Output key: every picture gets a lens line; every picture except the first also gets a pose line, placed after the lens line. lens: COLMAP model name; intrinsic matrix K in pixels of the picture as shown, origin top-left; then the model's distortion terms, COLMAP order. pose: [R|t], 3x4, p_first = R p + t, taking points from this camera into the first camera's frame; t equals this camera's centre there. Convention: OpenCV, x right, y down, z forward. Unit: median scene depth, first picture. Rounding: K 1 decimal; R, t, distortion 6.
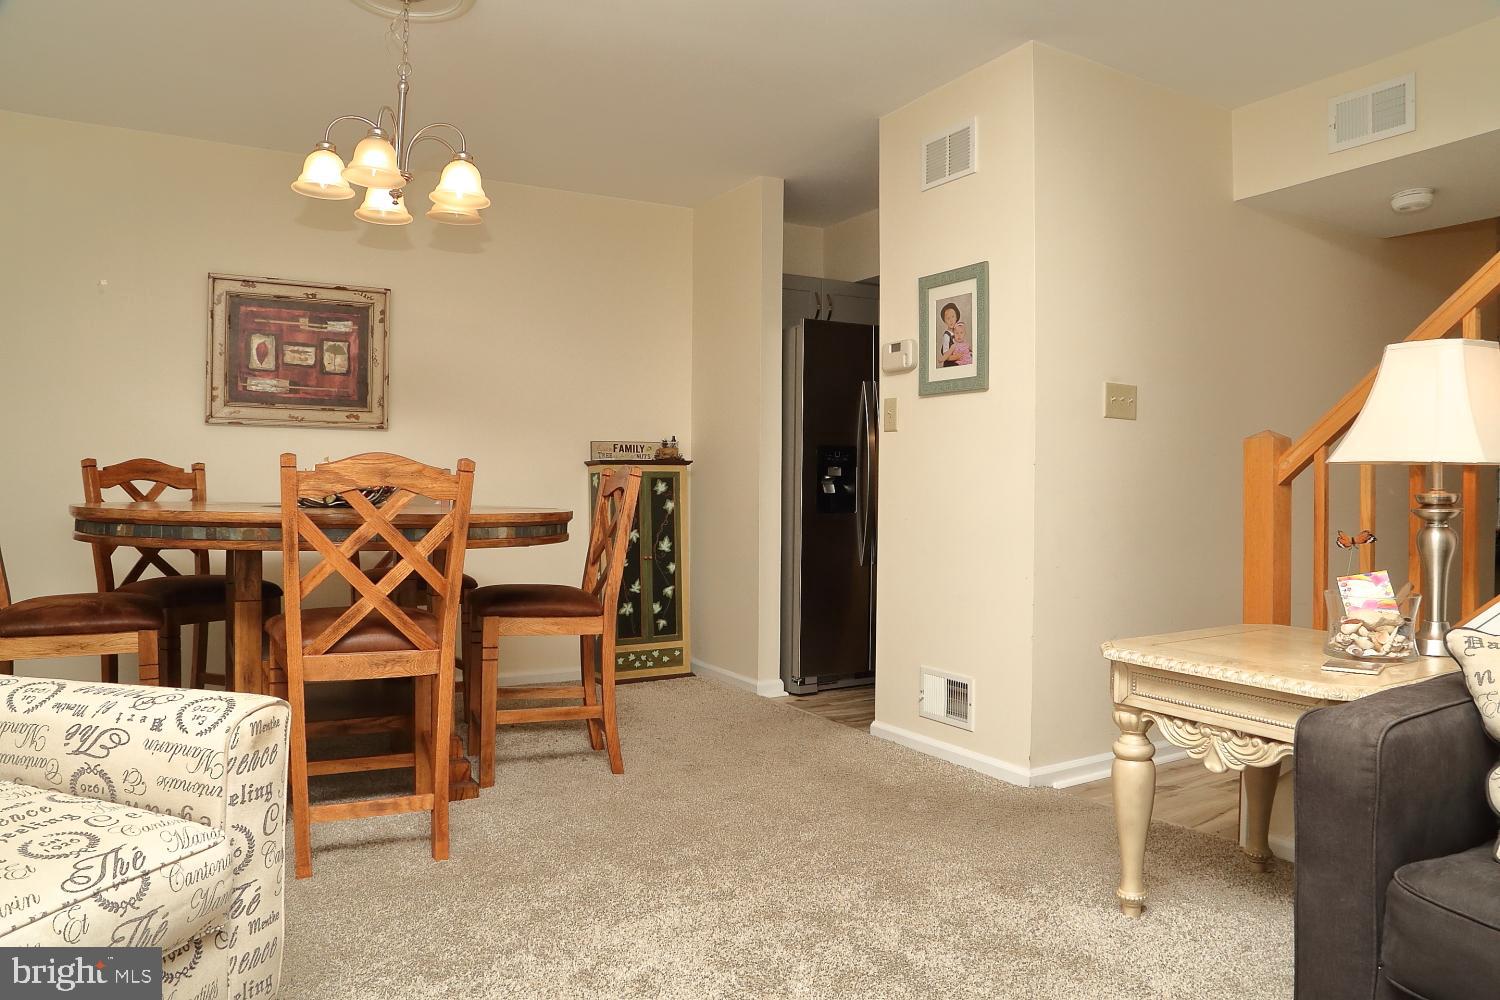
lens RADIAL K [[1025.5, 0, 741.9], [0, 1025.5, 496.3], [0, 0, 1]] dist [-0.104177, 0.045448]
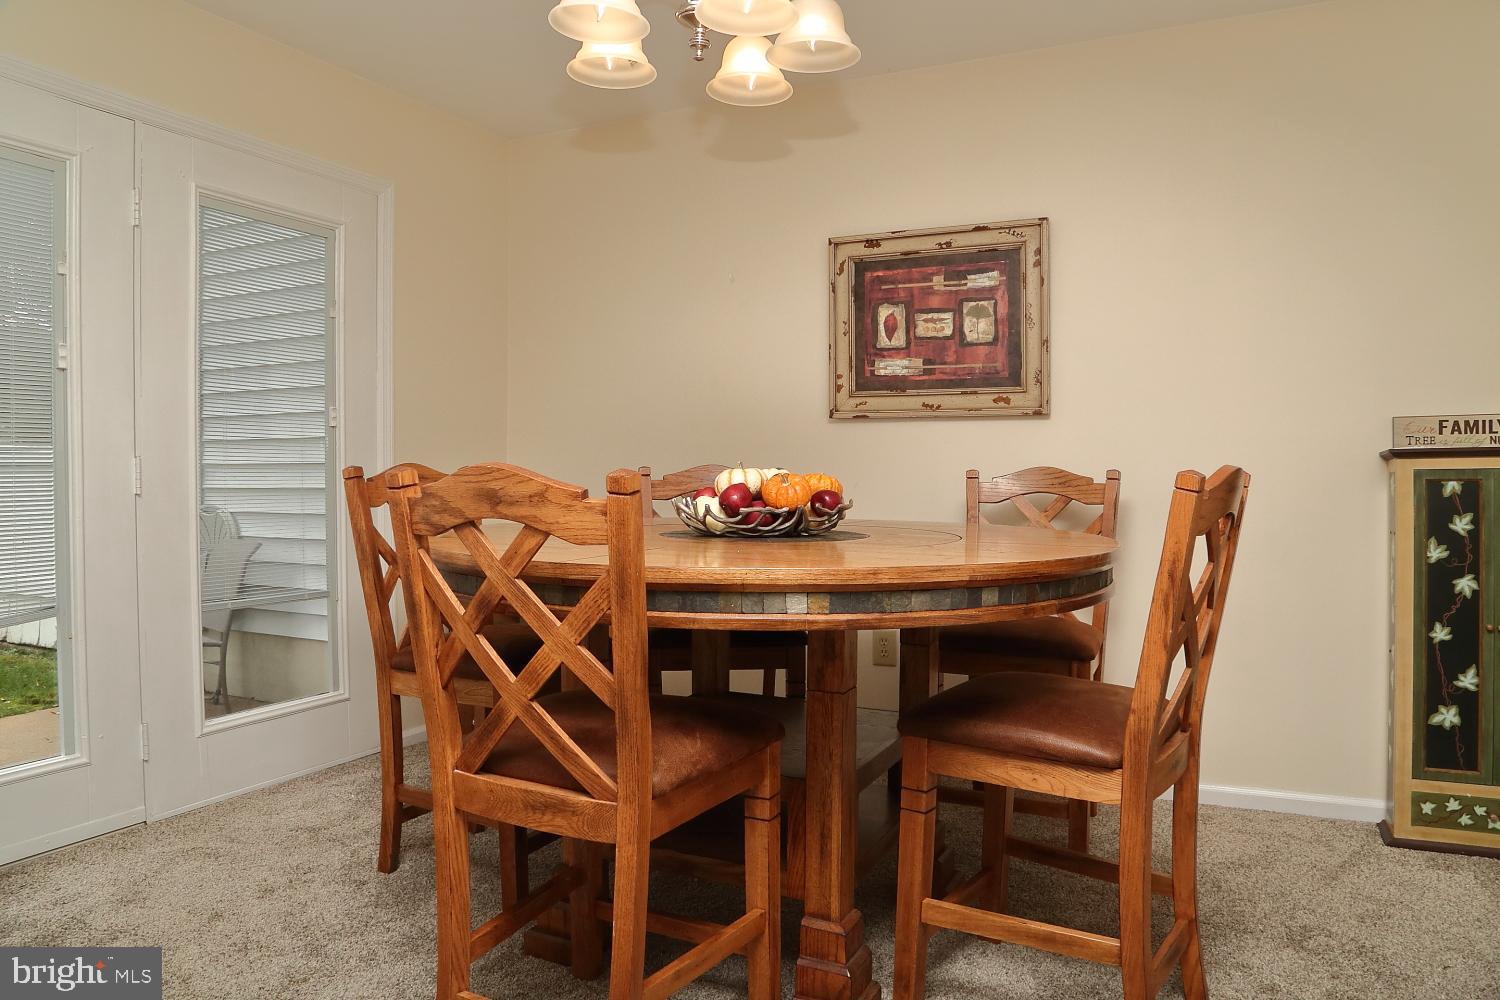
lens RADIAL K [[1025.5, 0, 748.8], [0, 1025.5, 494.5], [0, 0, 1]] dist [-0.104177, 0.045448]
pose [[0.572414, 0.006312, -0.819940, 0.119486], [-0.000920, 0.999975, 0.007056, -0.015558], [0.819964, -0.003285, 0.572405, 0.434433]]
